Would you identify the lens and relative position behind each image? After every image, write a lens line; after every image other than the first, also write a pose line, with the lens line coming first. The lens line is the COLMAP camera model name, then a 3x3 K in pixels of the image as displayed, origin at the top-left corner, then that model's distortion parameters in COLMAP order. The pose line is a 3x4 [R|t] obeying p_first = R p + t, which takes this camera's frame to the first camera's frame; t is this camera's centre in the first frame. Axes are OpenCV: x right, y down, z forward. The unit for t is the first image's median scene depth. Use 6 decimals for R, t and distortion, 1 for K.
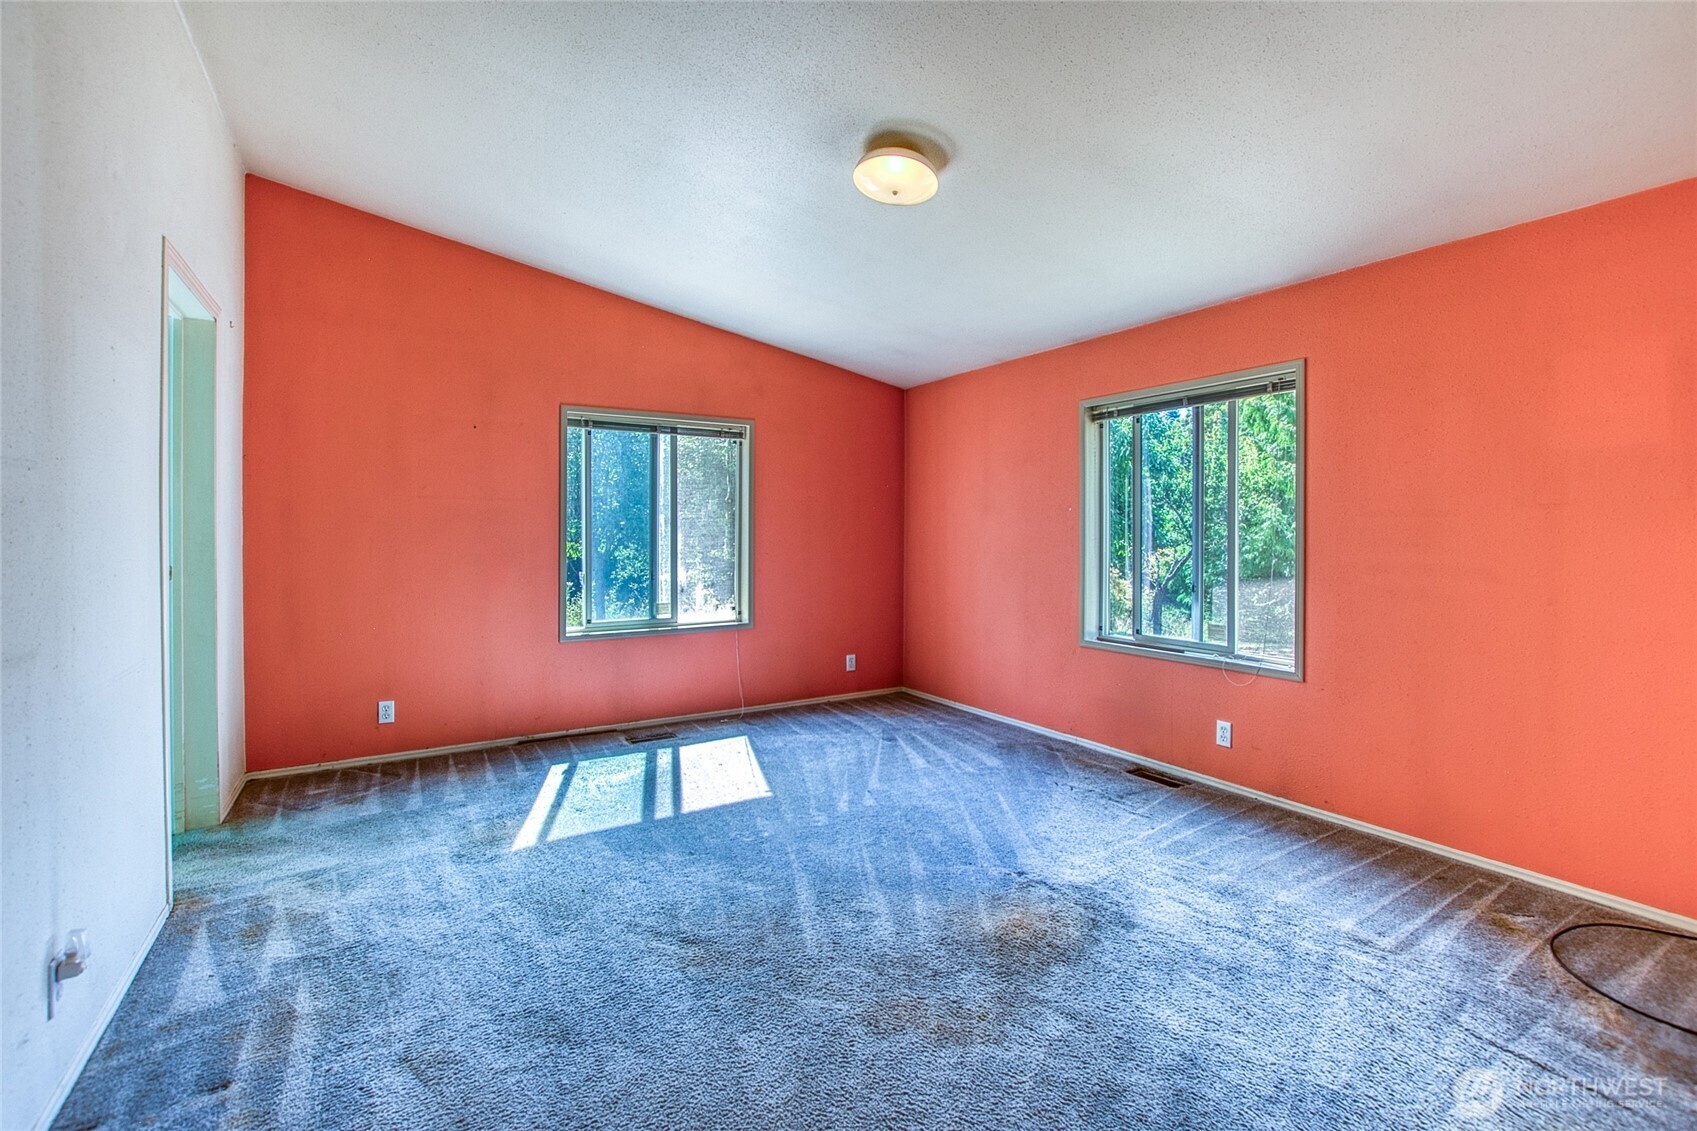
lens RADIAL K [[773.8, 0, 849.3], [0, 773.8, 554.8], [0, 0, 1]] dist [-0.001745, -0.000136]
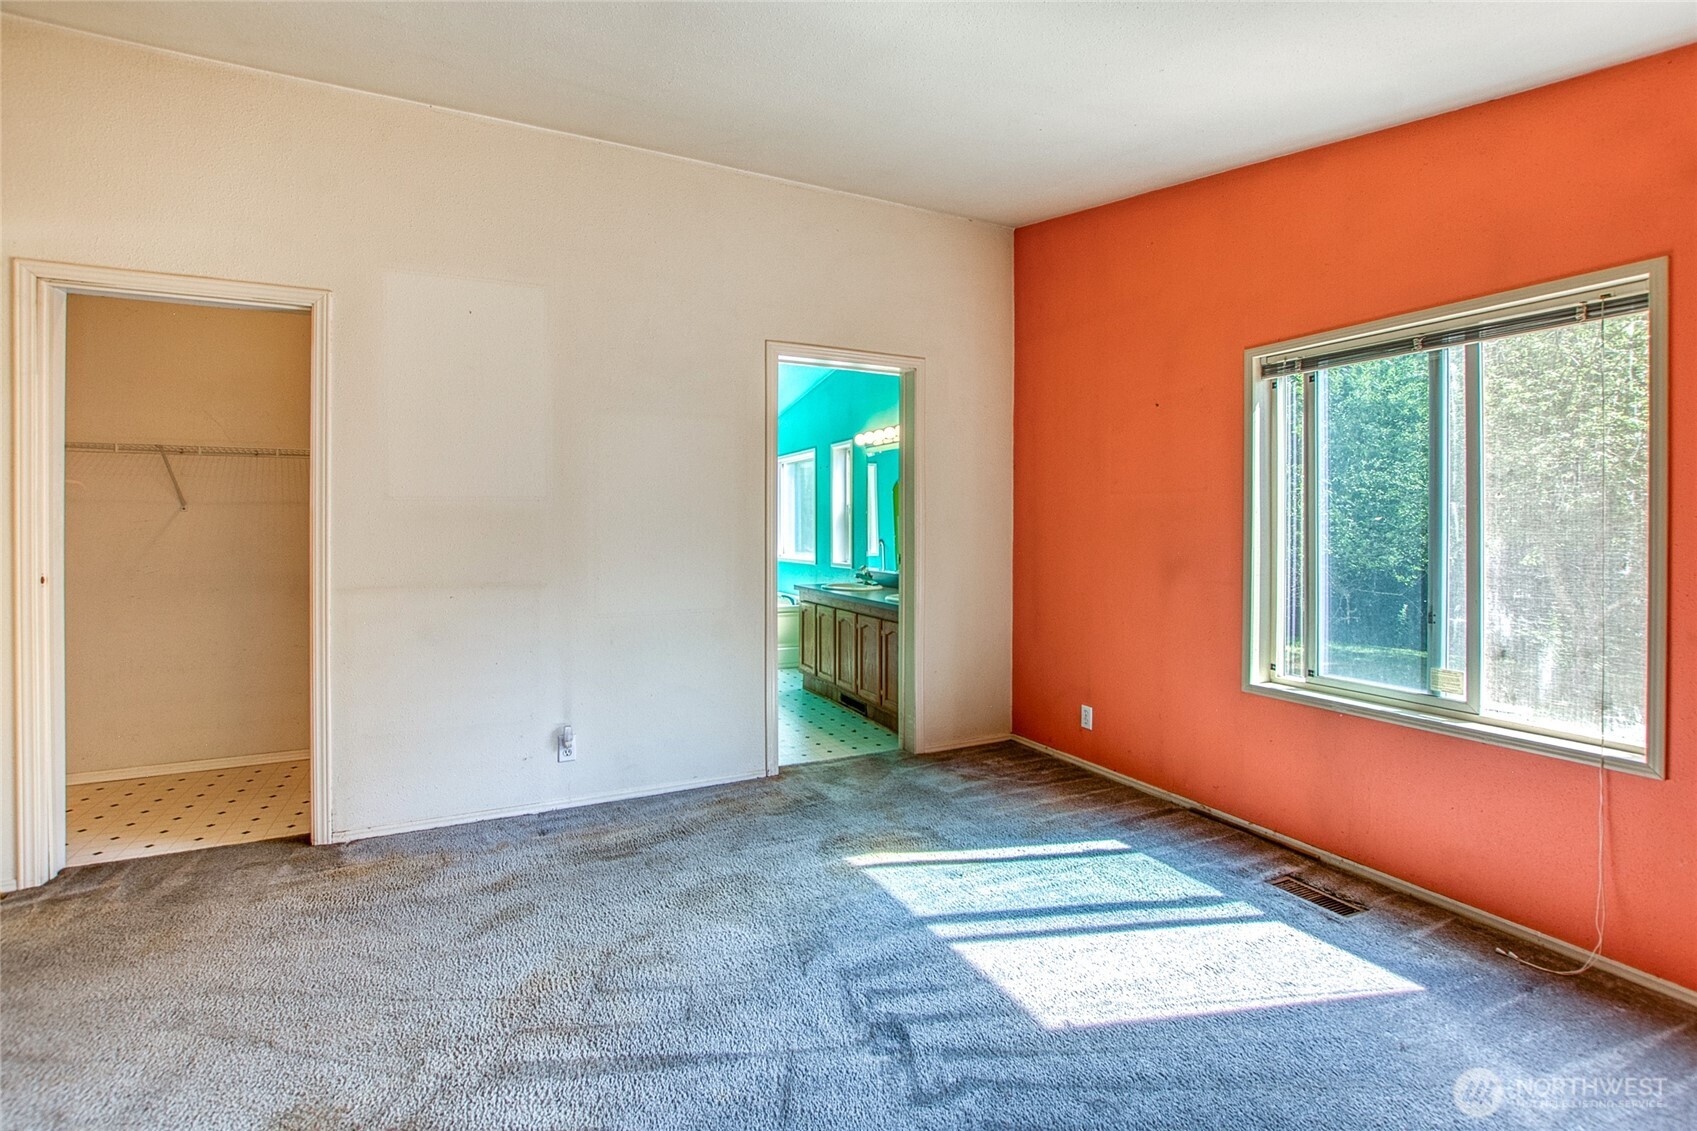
lens RADIAL K [[759.3, 0, 841.5], [0, 759.3, 547.2], [0, 0, 1]] dist [-0.018430, -0.000213]
pose [[-0.101430, 0.029319, -0.994411, 0.397923], [-0.029092, 0.999051, 0.032423, -0.033607], [0.994417, 0.032219, -0.100481, 0.846812]]
